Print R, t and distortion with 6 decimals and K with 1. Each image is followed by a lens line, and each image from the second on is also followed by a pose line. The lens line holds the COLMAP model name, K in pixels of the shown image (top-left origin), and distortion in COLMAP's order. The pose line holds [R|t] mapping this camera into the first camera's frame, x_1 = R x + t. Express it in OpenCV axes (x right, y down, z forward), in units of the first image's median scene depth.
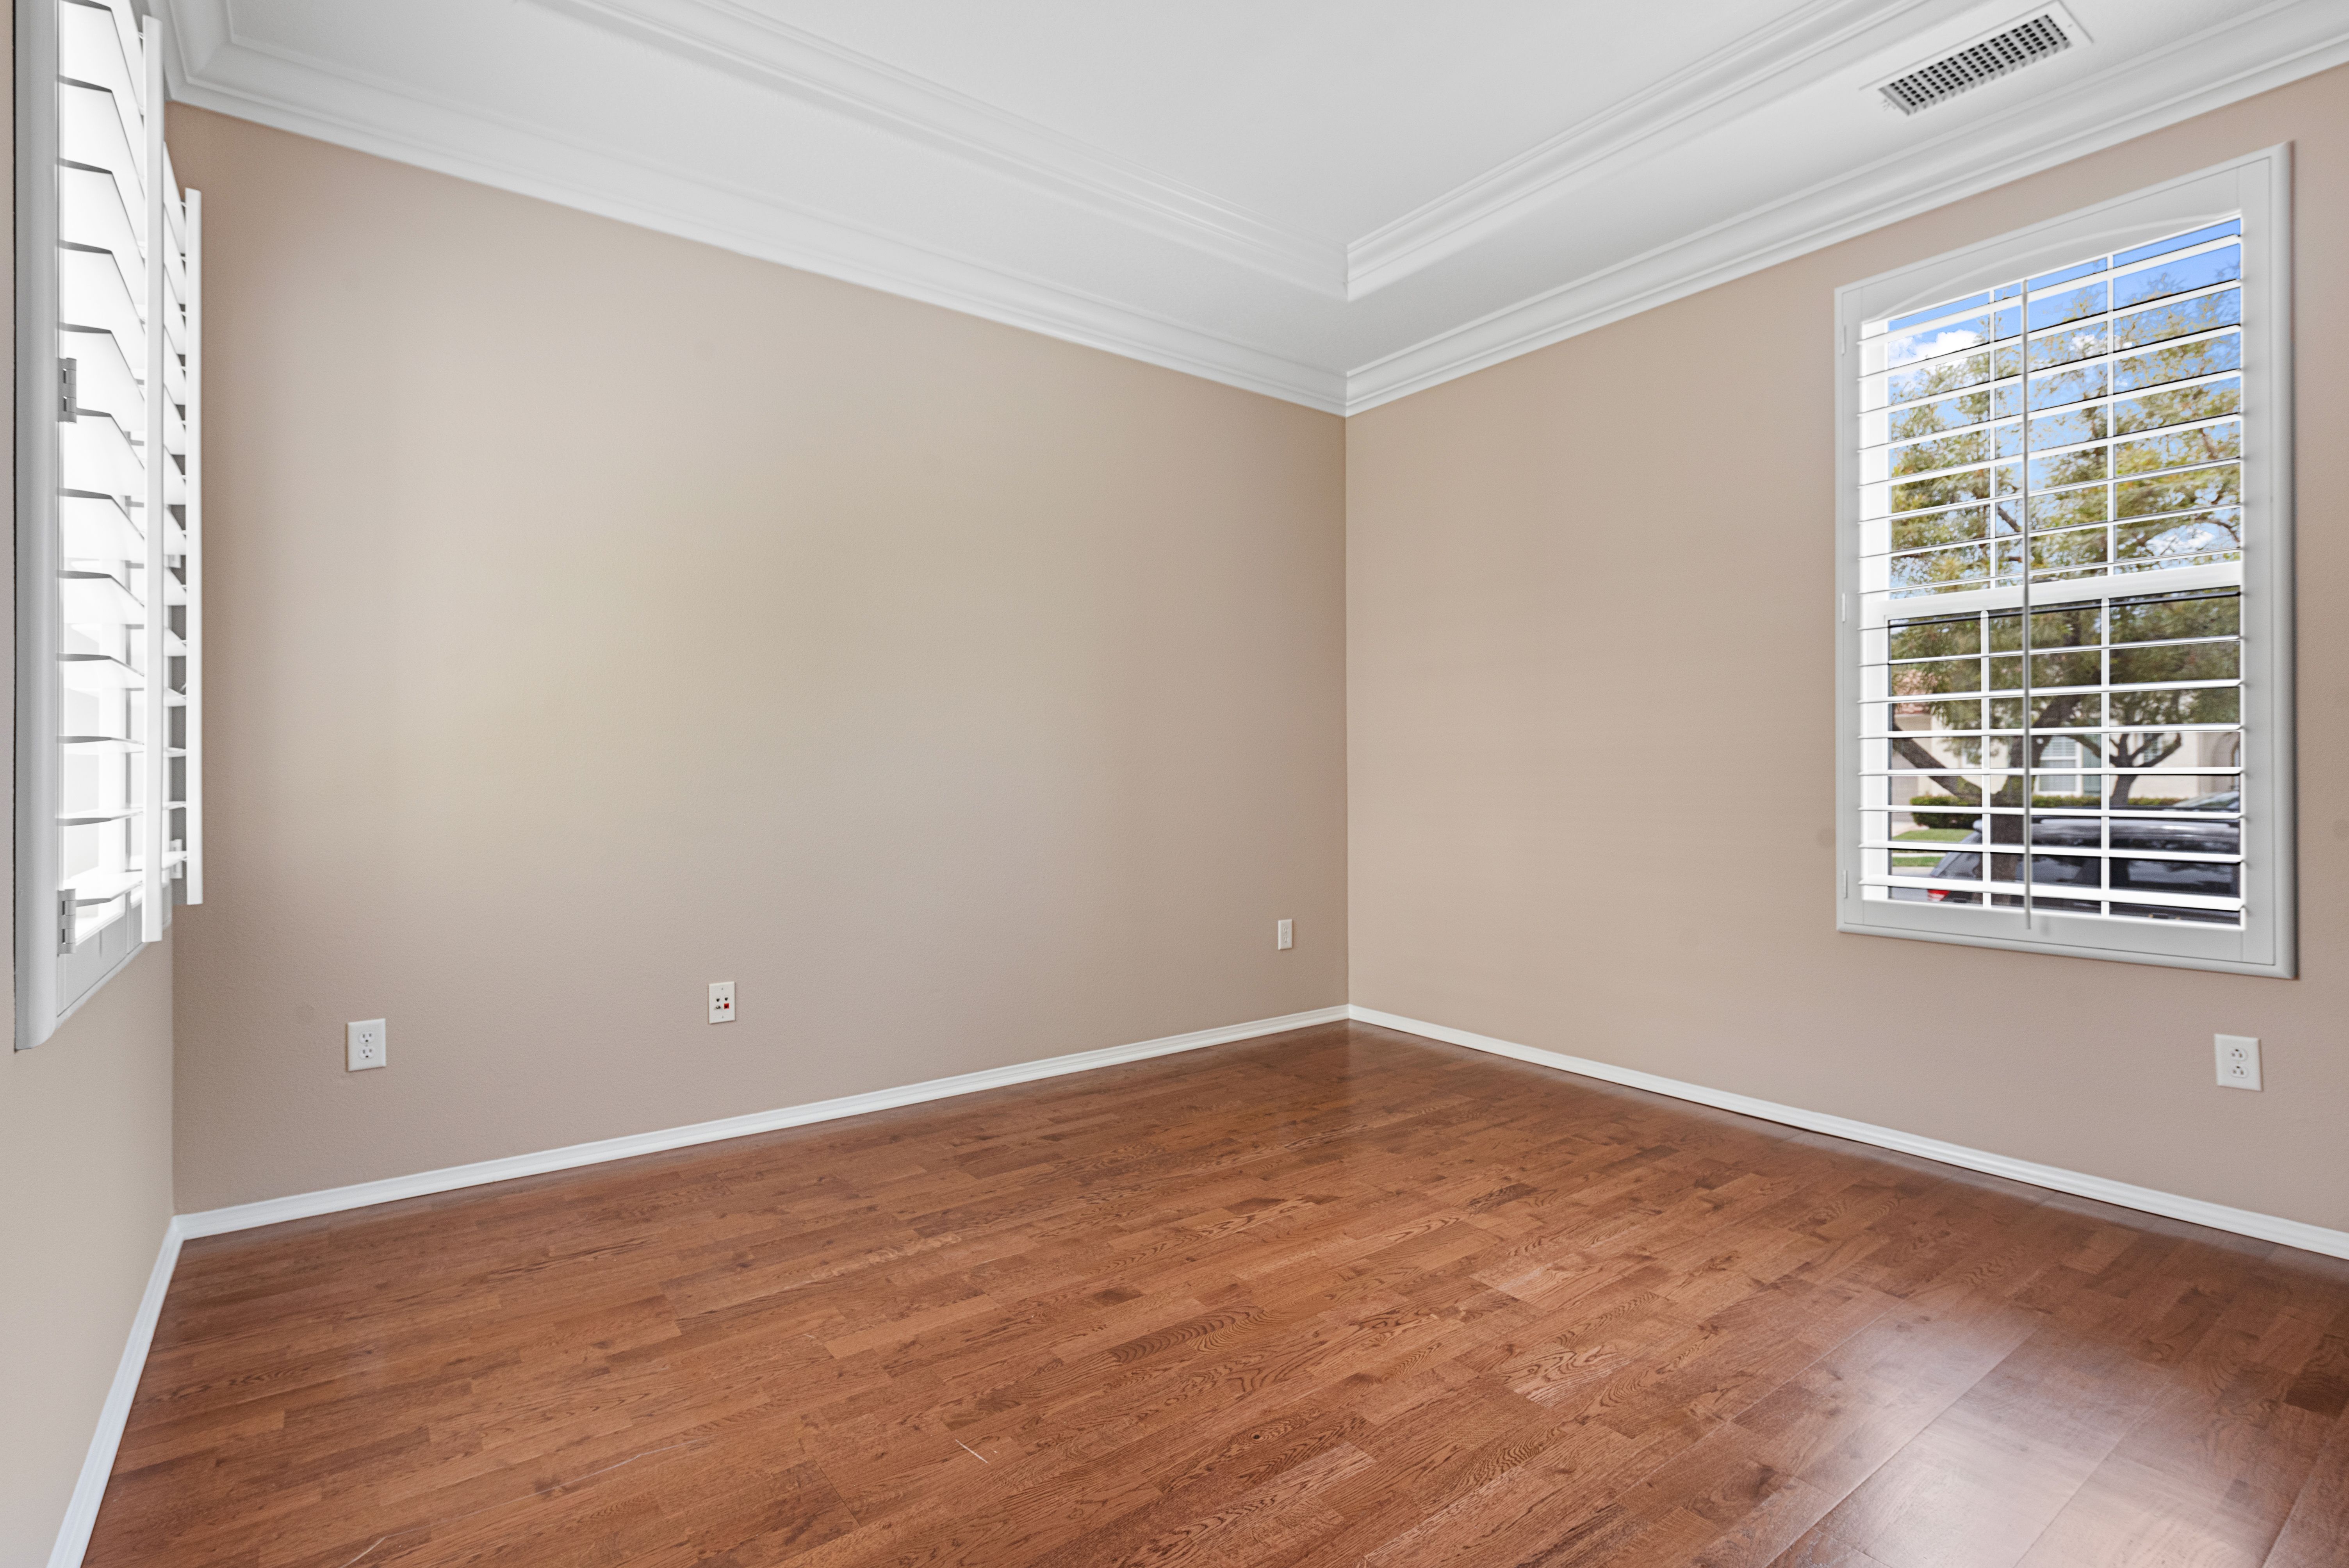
lens RADIAL K [[1127.5, 0, 1177.9], [0, 1127.5, 774.6], [0, 0, 1]] dist [0.007417, -0.005283]
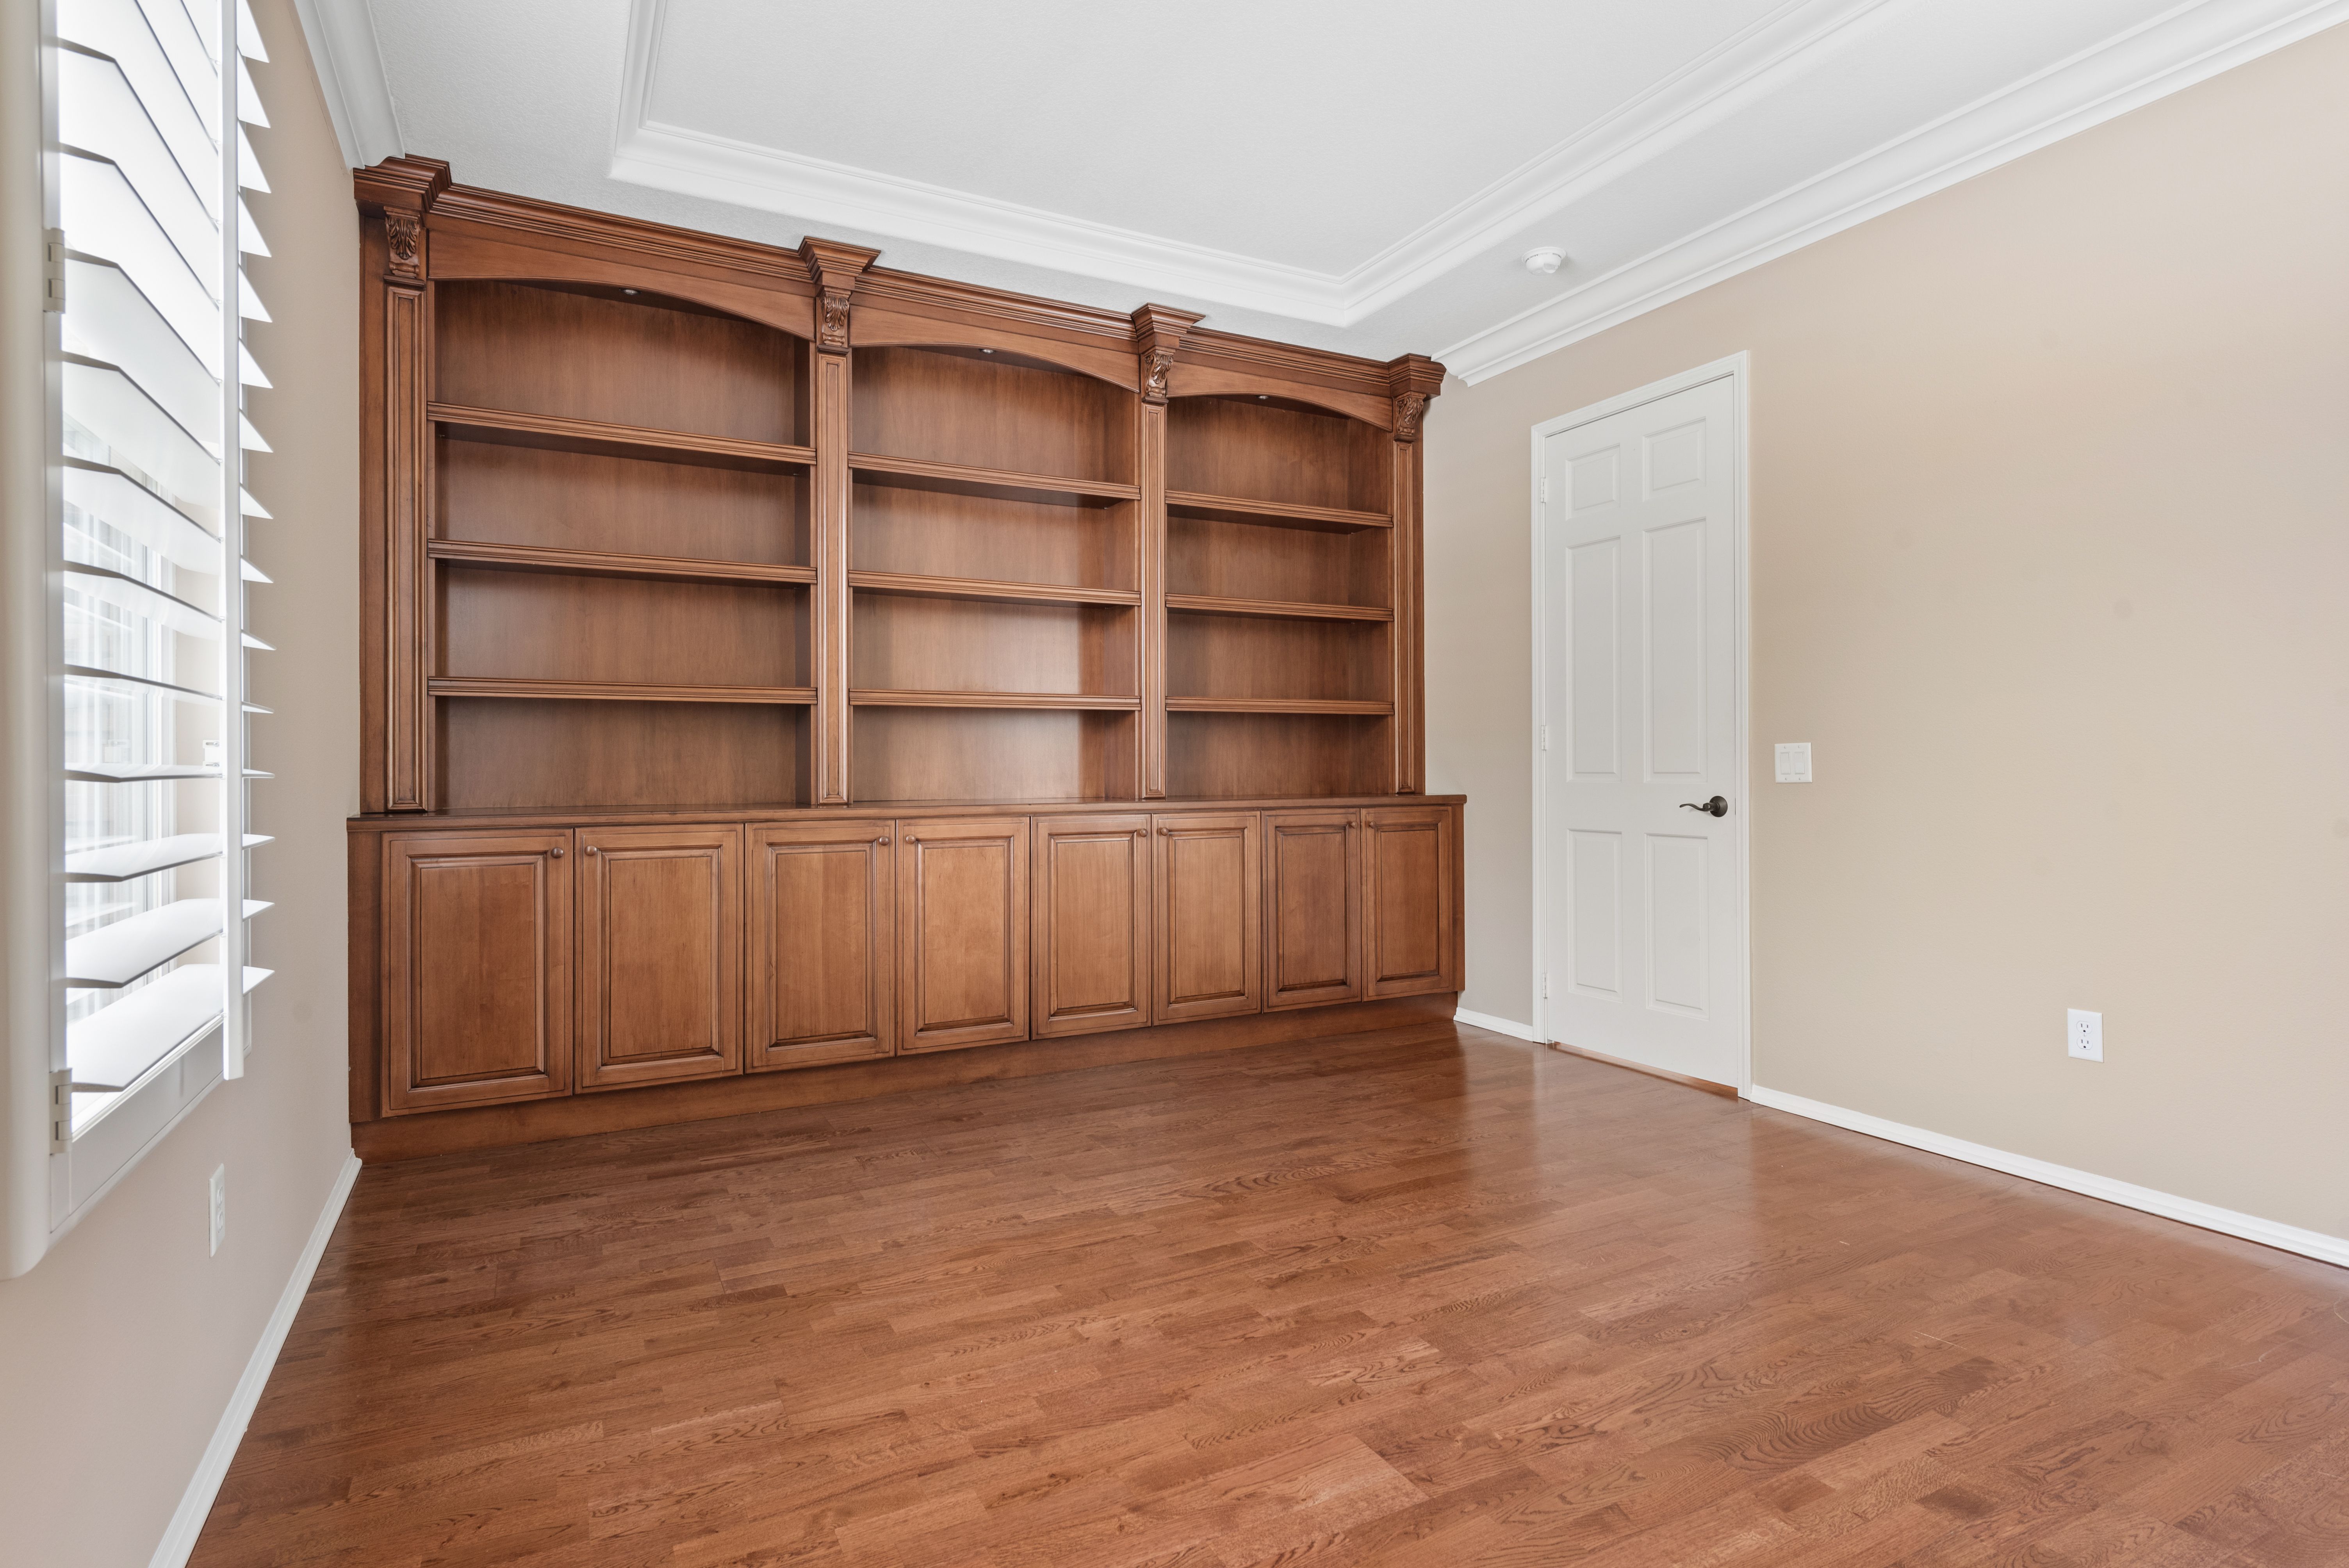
lens RADIAL K [[1231.9, 0, 1176.4], [0, 1231.9, 772.6], [0, 0, 1]] dist [-0.001024, 0.002057]
pose [[-0.987444, 0.007318, 0.157801, 0.312410], [0.008477, 0.999942, 0.006673, 0.000021], [-0.157743, 0.007927, -0.987448, 1.908184]]
